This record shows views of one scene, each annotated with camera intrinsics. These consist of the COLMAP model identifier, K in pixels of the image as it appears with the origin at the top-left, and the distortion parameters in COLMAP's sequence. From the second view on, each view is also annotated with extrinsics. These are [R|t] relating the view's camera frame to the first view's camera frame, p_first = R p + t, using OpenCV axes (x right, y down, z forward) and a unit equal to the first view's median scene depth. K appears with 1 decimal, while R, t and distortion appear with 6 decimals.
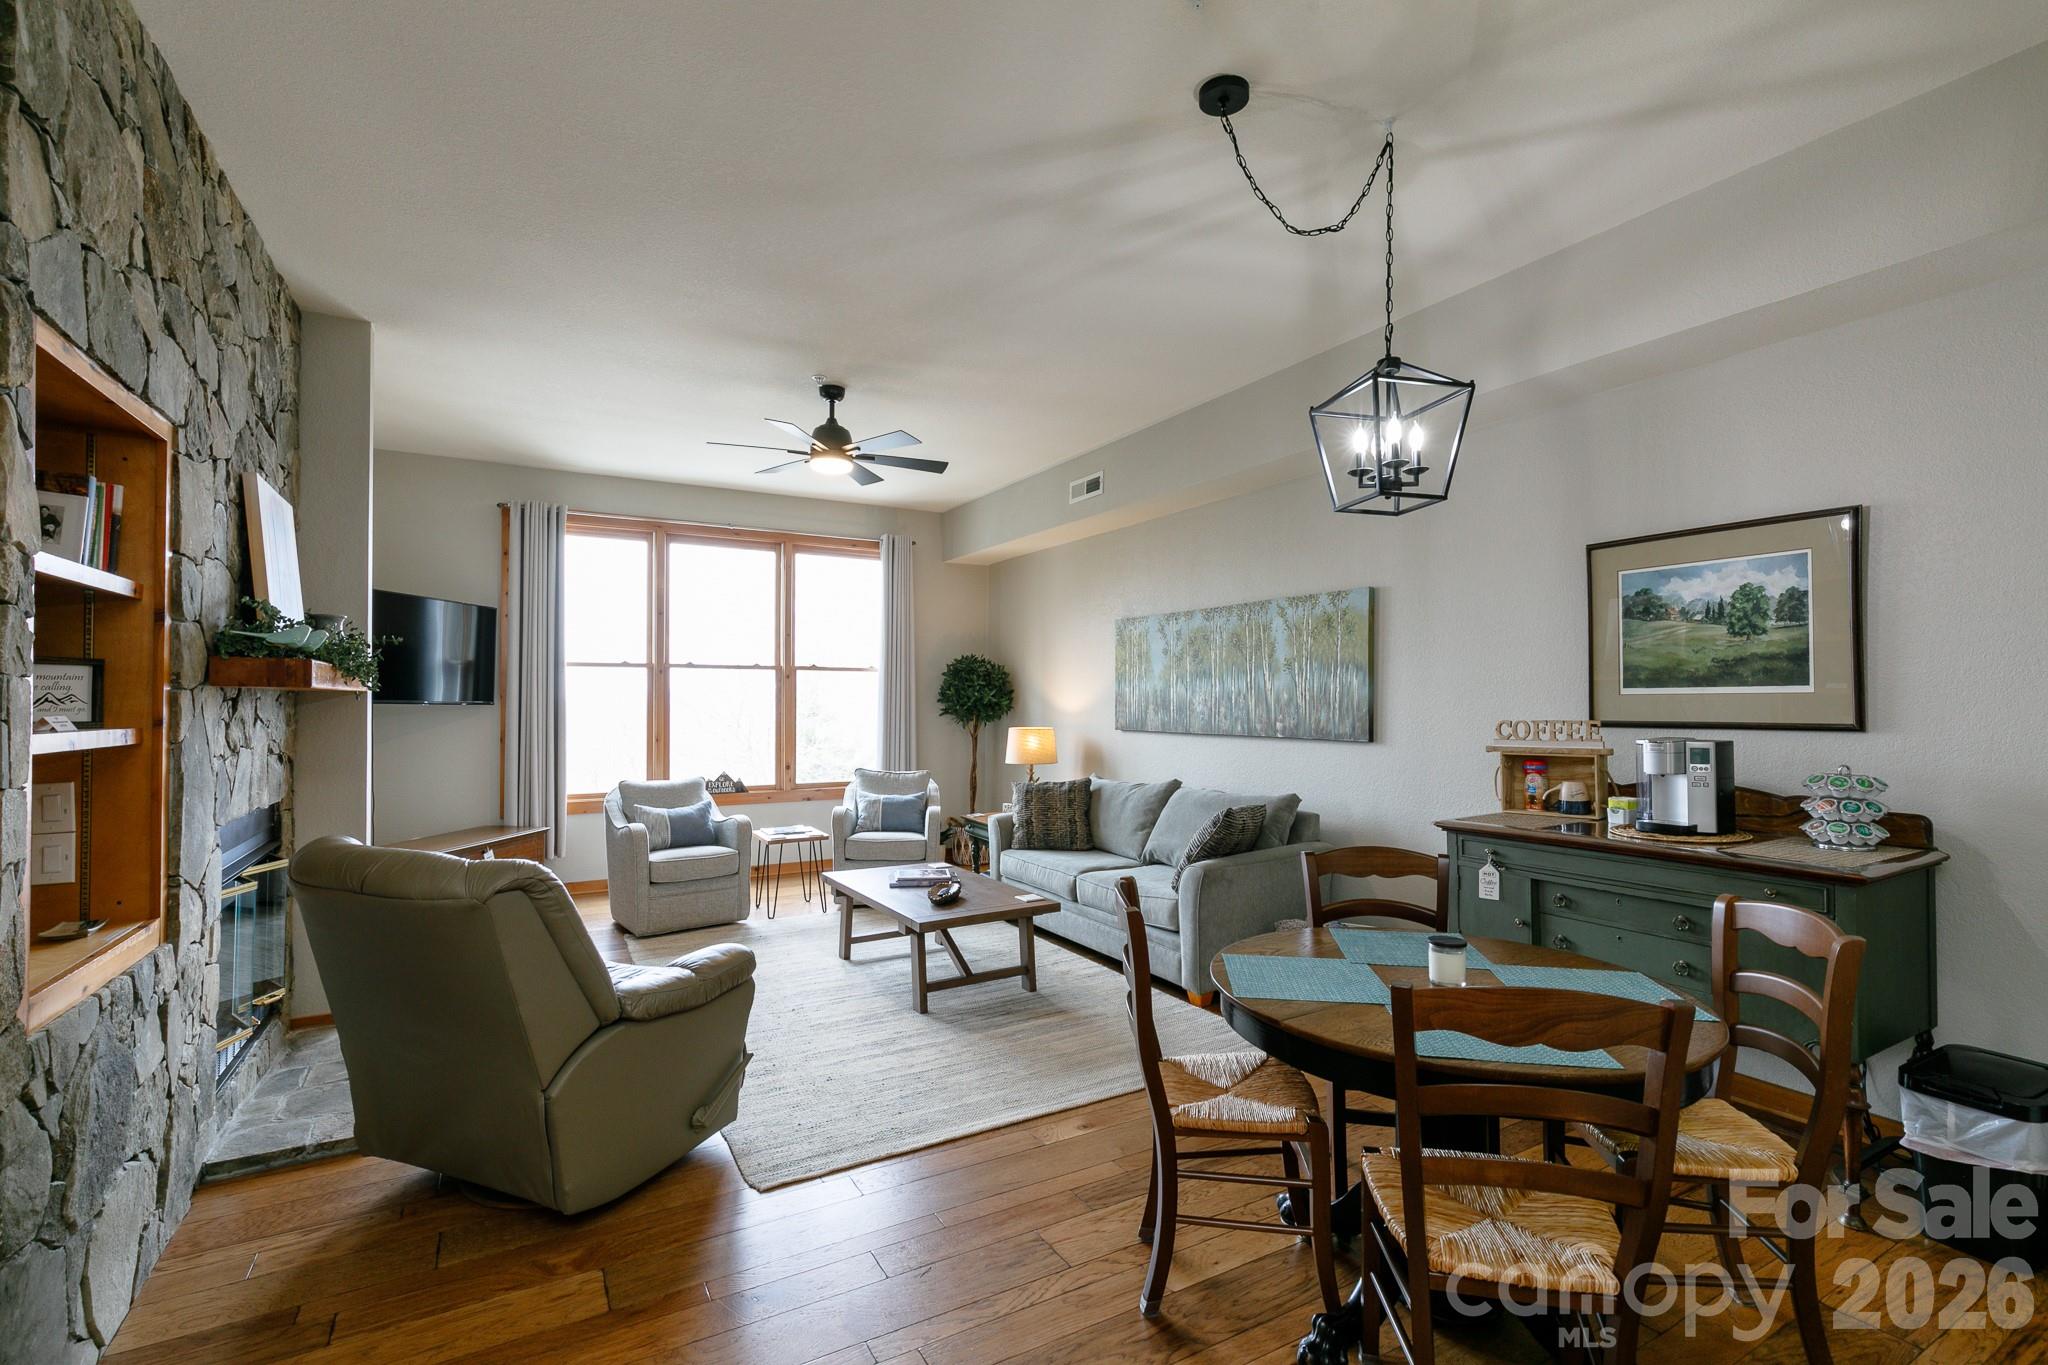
lens RADIAL K [[914.0, 0, 1020.1], [0, 914.0, 684.8], [0, 0, 1]] dist [0.000814, -0.000667]
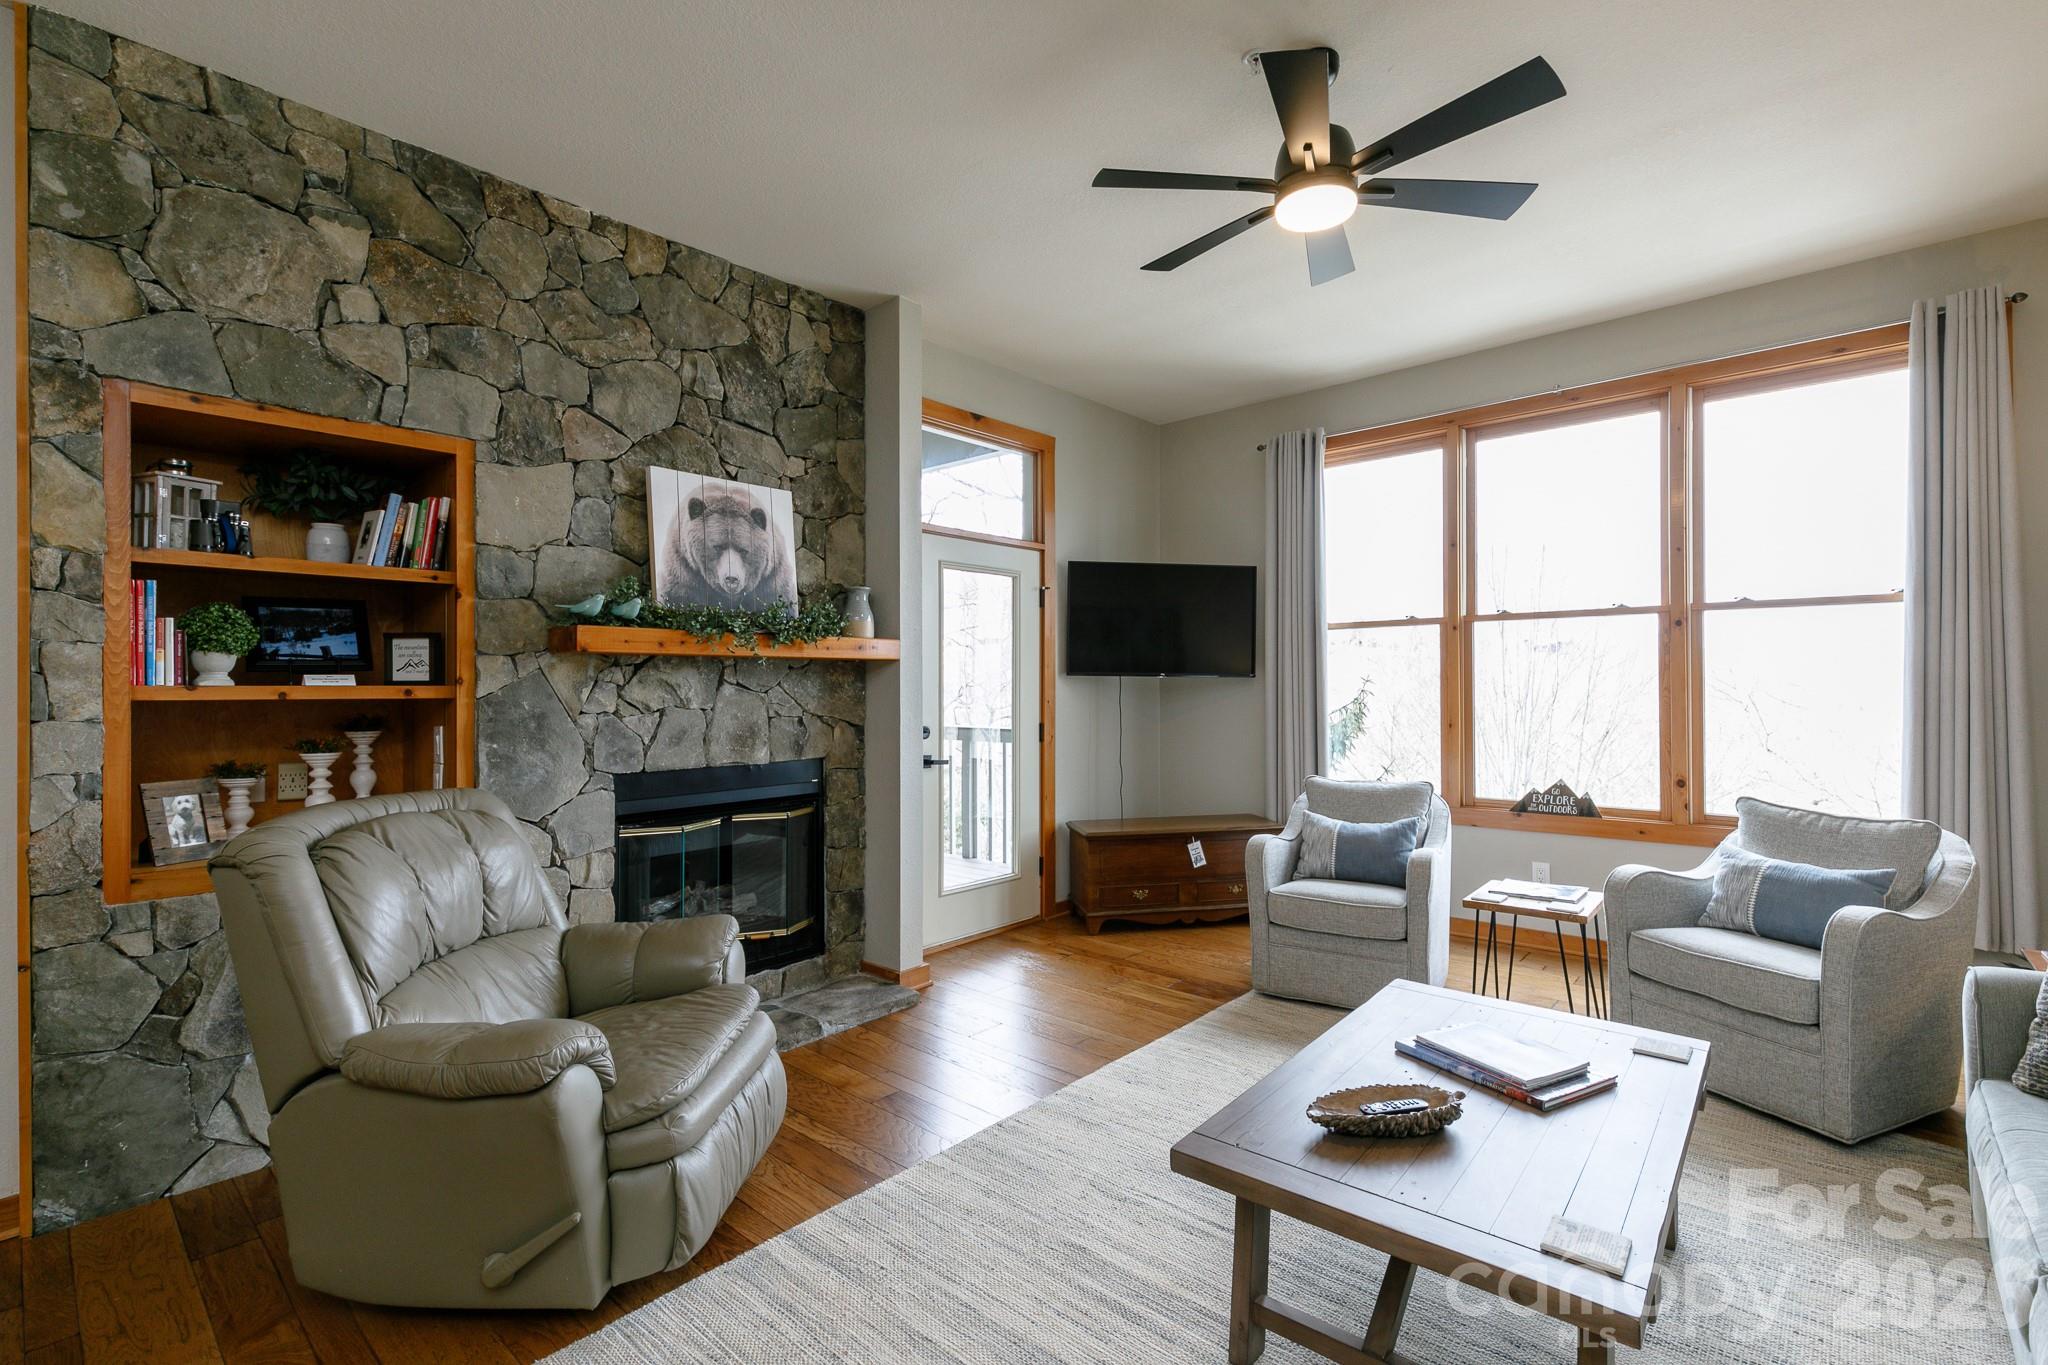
lens RADIAL K [[914.0, 0, 1020.1], [0, 914.0, 684.8], [0, 0, 1]] dist [0.000814, -0.000667]
pose [[0.313472, -0.005973, -0.949579, 0.238405], [0.022422, 0.999748, 0.001113, 0.029883], [0.949333, -0.021640, 0.313527, 0.669648]]
